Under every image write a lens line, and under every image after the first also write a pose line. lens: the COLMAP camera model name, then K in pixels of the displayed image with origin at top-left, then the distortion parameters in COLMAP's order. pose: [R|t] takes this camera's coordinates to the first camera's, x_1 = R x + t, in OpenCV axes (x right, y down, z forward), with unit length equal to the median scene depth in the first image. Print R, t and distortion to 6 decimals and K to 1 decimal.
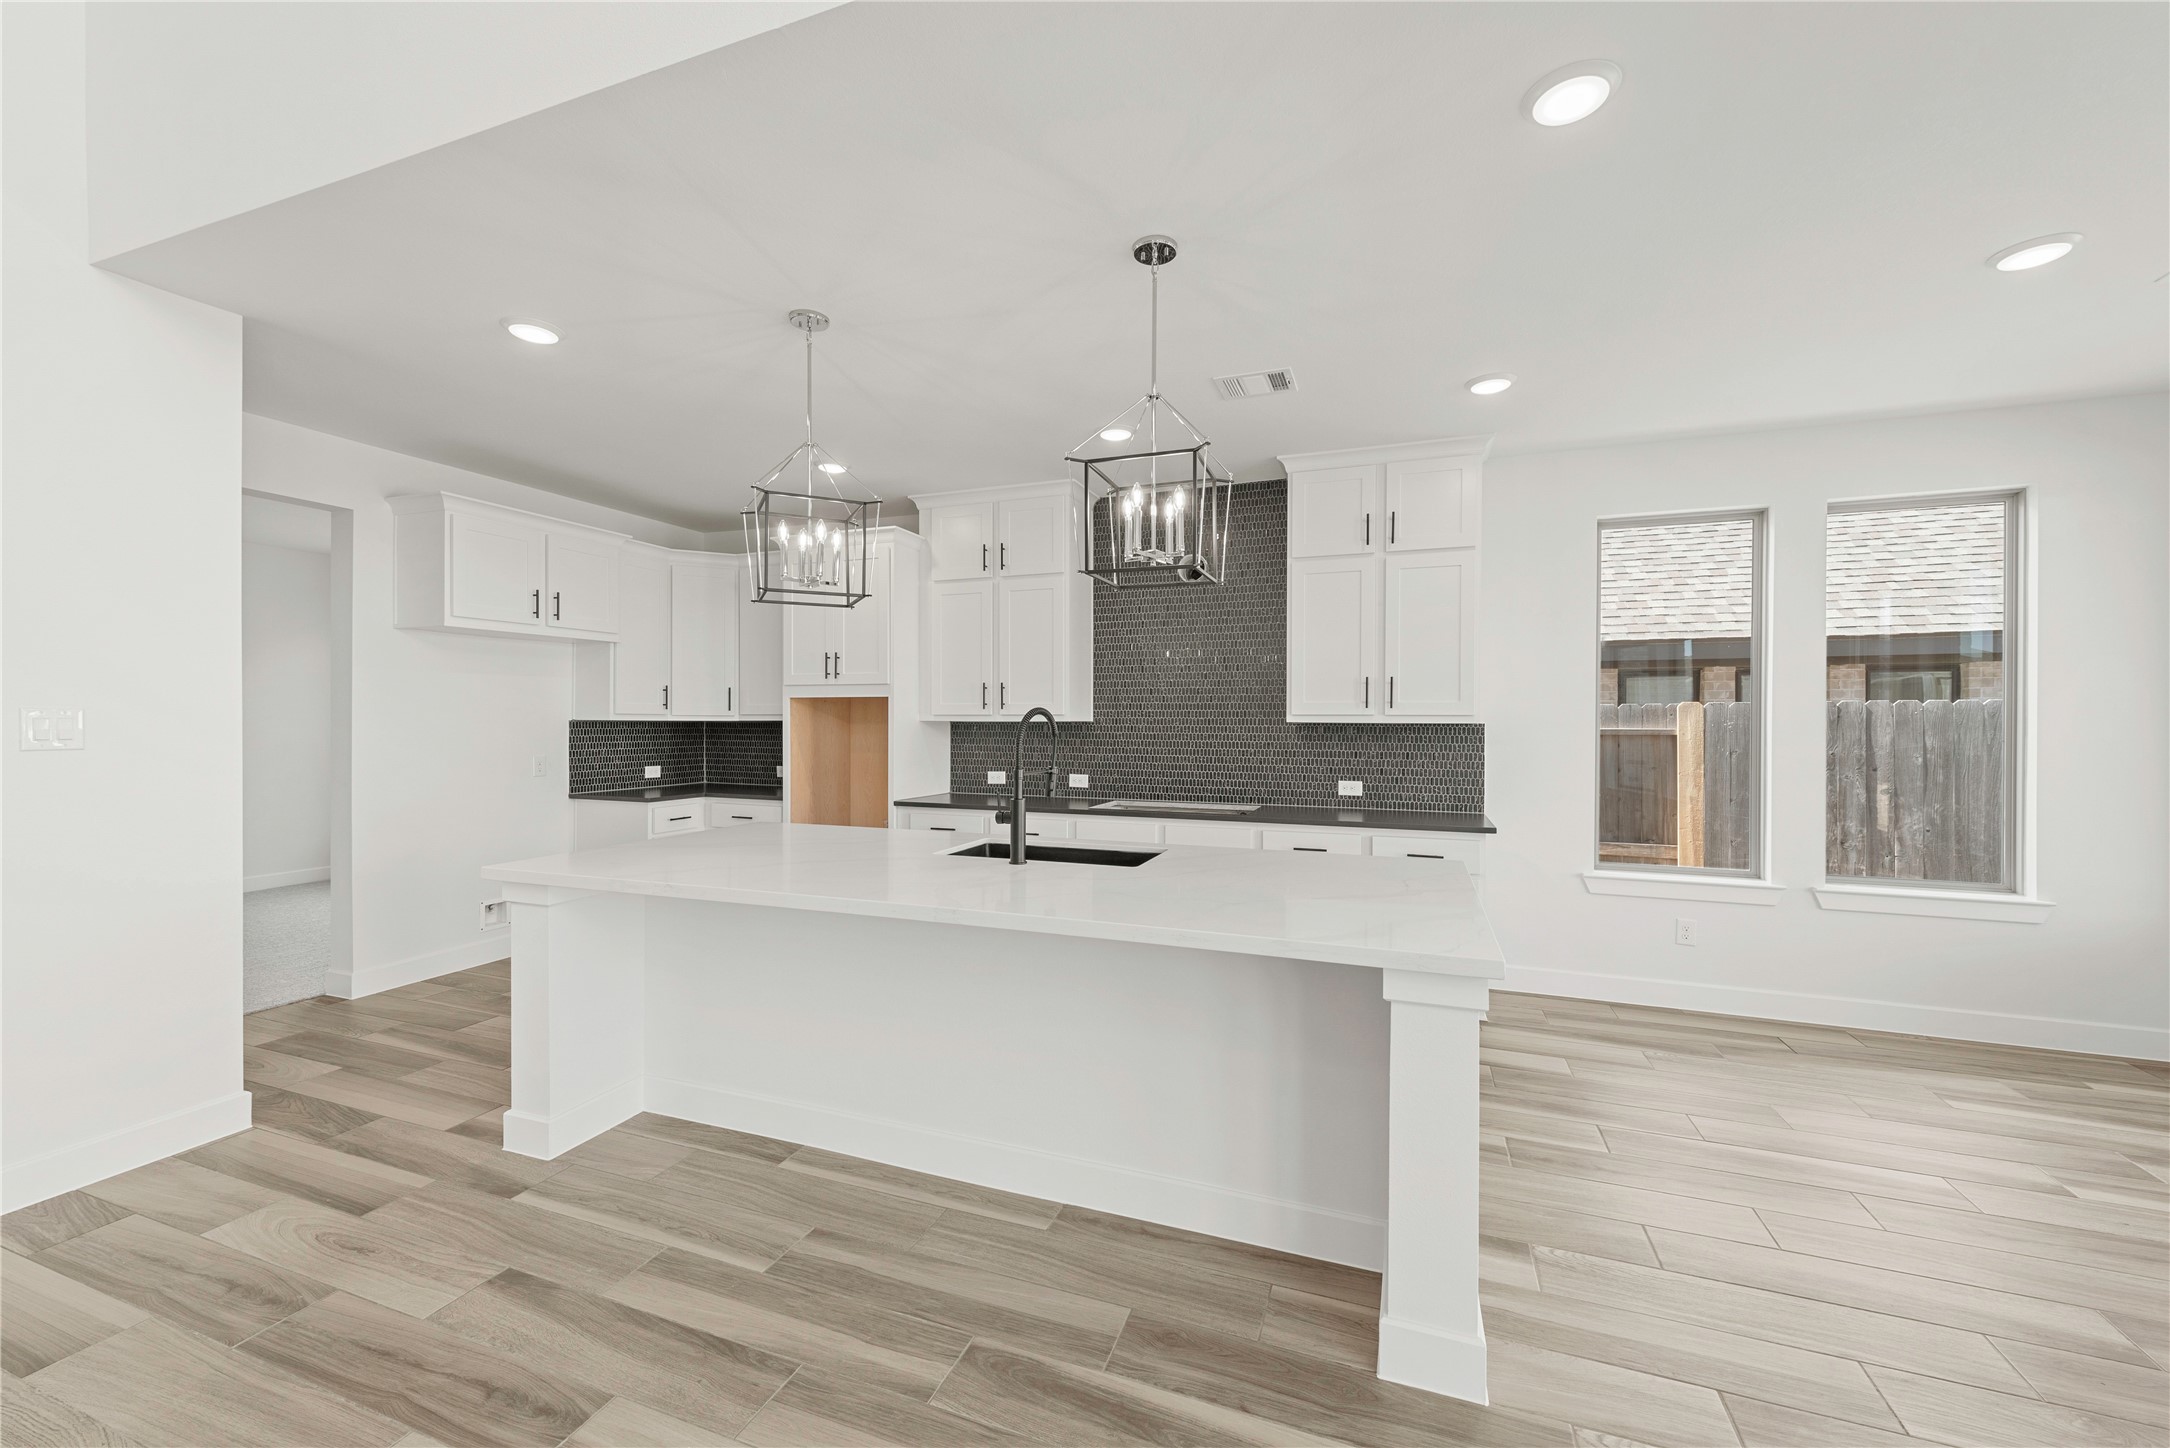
lens RADIAL K [[864.0, 0, 1110.5], [0, 864.0, 712.0], [0, 0, 1]] dist [0.009698, -0.002211]
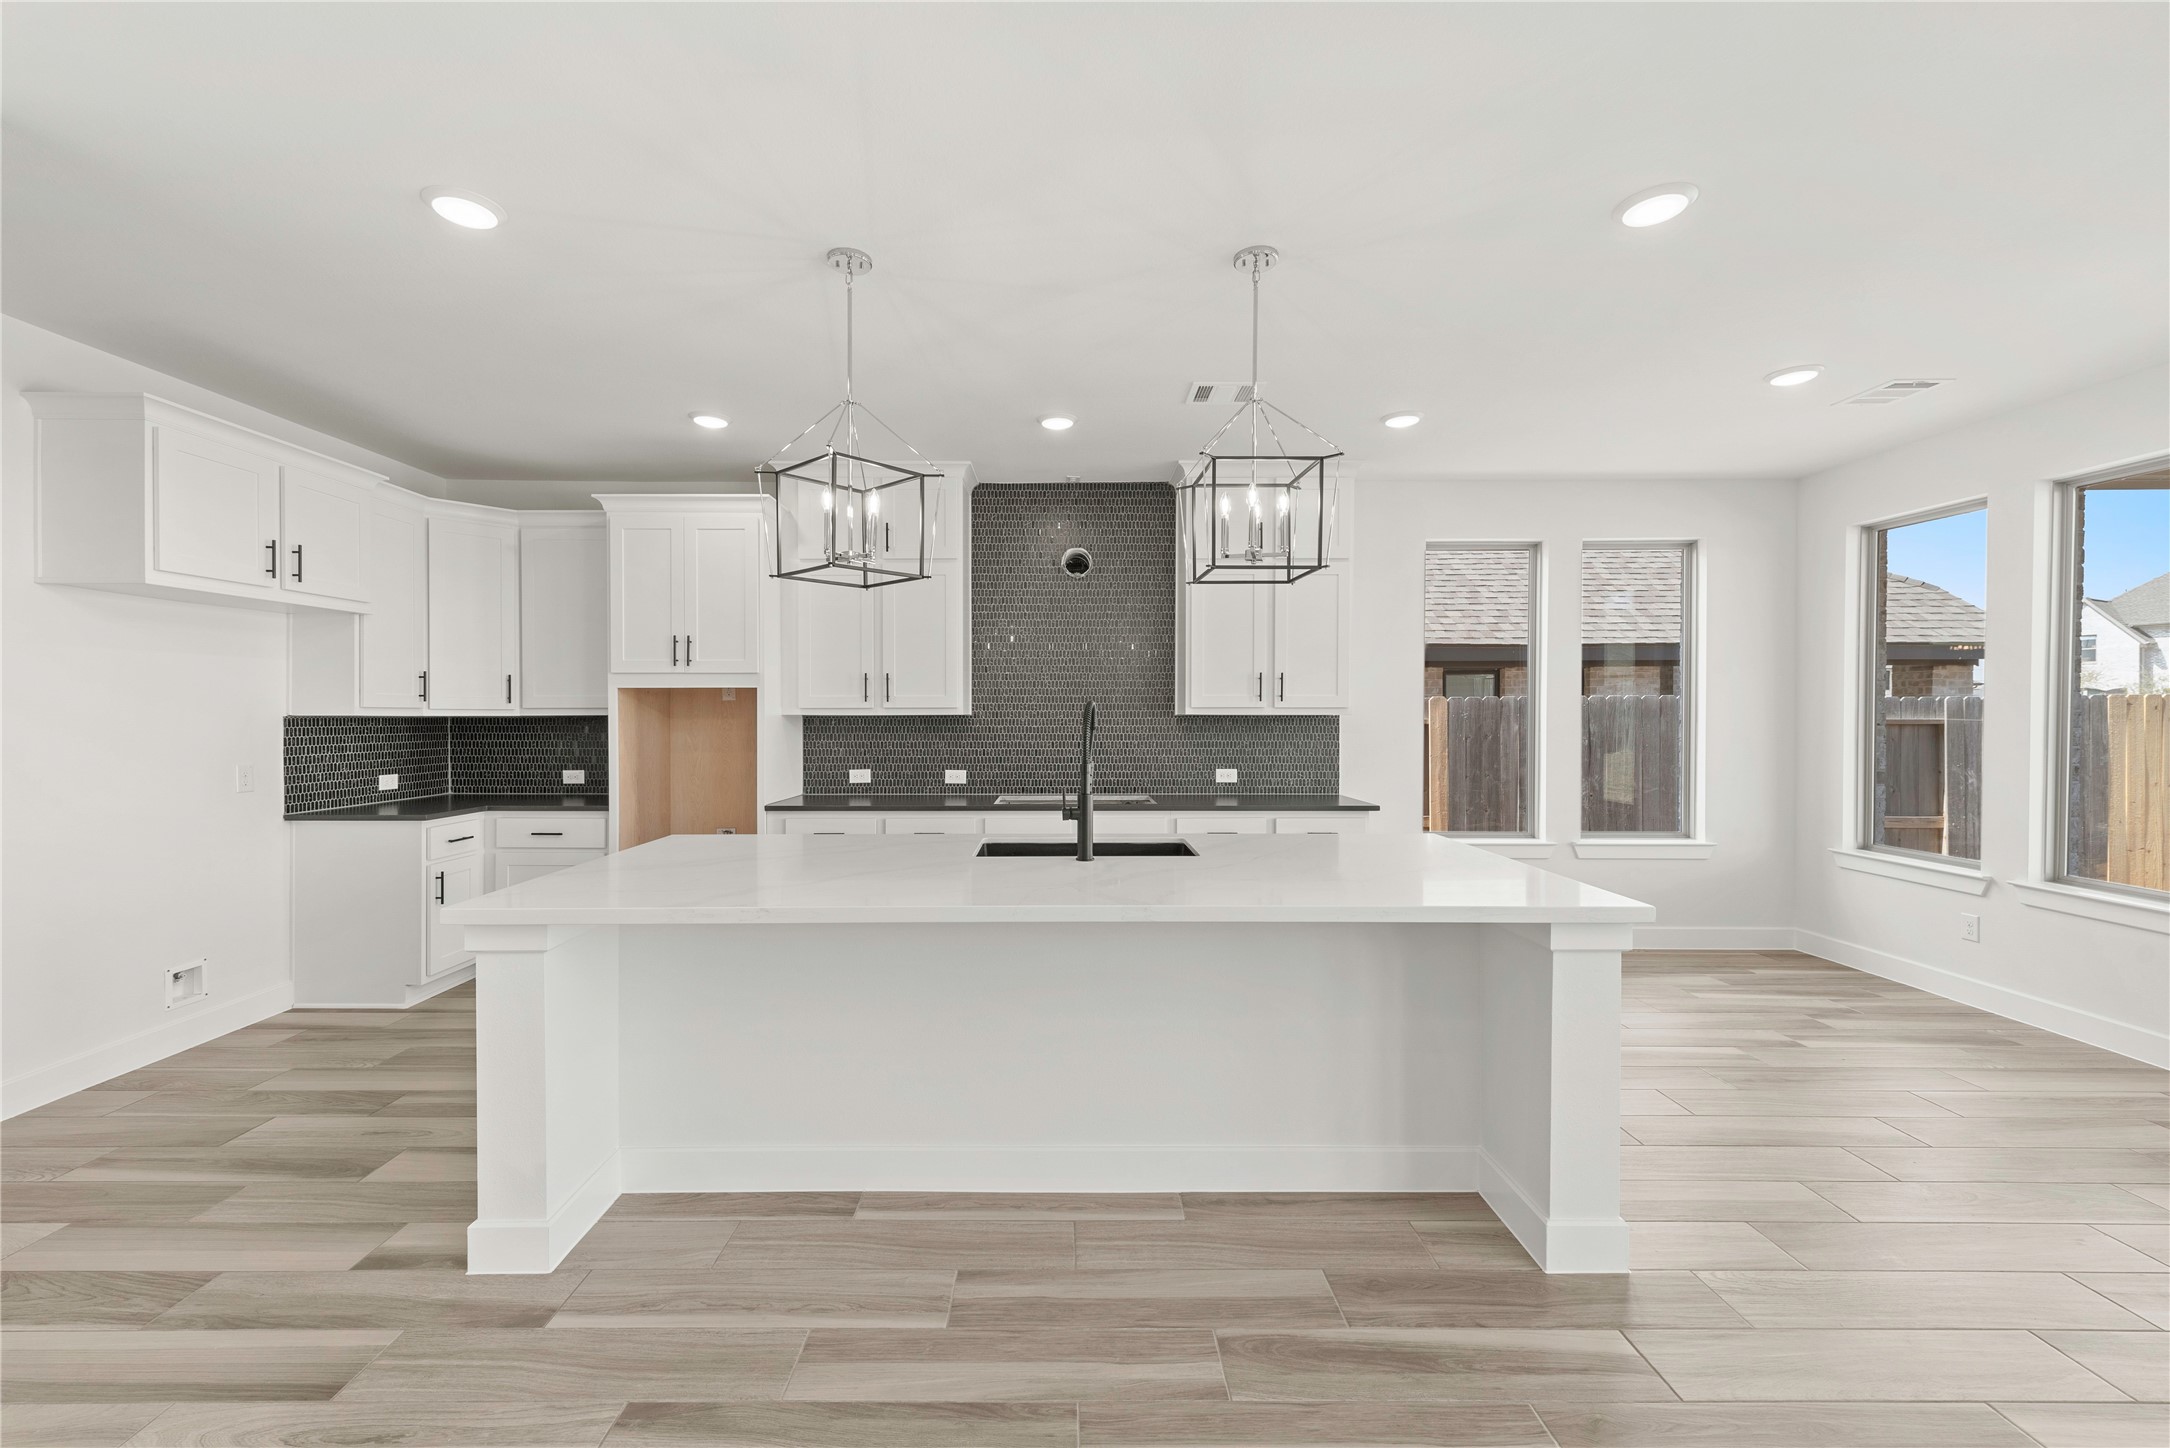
lens RADIAL K [[864.0, 0, 1138.5], [0, 864.0, 708.7], [0, 0, 1]] dist [0.009698, -0.002211]
pose [[0.934077, -0.001750, 0.357067, -0.297676], [0.000371, 0.999992, 0.003929, 0.000847], [-0.357071, -0.003537, 0.934070, 0.051215]]
